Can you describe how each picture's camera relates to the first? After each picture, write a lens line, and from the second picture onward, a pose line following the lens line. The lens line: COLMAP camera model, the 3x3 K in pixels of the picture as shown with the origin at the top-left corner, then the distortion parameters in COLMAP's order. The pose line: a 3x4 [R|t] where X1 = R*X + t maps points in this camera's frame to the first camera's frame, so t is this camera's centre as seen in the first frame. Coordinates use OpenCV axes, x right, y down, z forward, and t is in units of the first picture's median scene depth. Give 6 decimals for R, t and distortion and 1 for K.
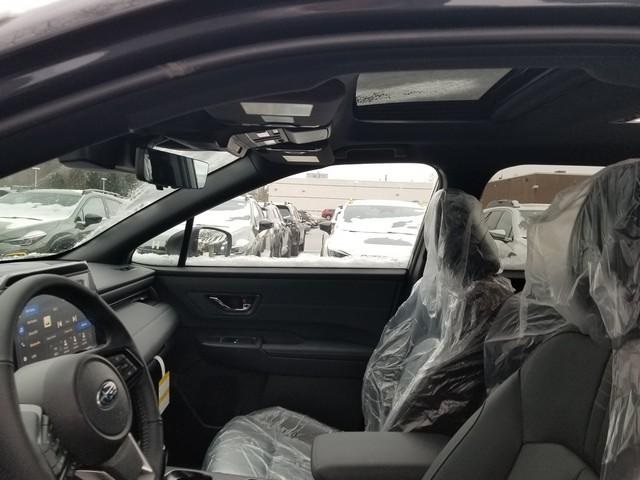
lens RADIAL K [[517.1, 0, 320.2], [0, 517.1, 236.0], [0, 0, 1]] dist [0.043789, -0.072251]
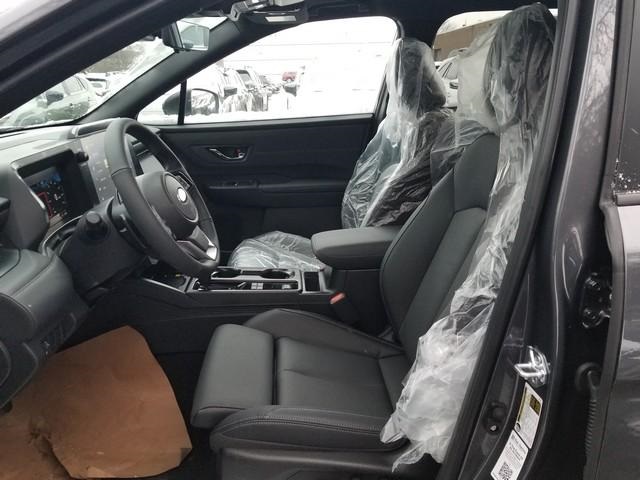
lens RADIAL K [[517.1, 0, 313.6], [0, 517.1, 244.3], [0, 0, 1]] dist [0.043789, -0.072251]
pose [[0.995809, -0.081768, 0.040979, -0.048980], [0.067942, 0.961275, 0.267085, 0.030279], [-0.061231, -0.263181, 0.962801, -0.254635]]
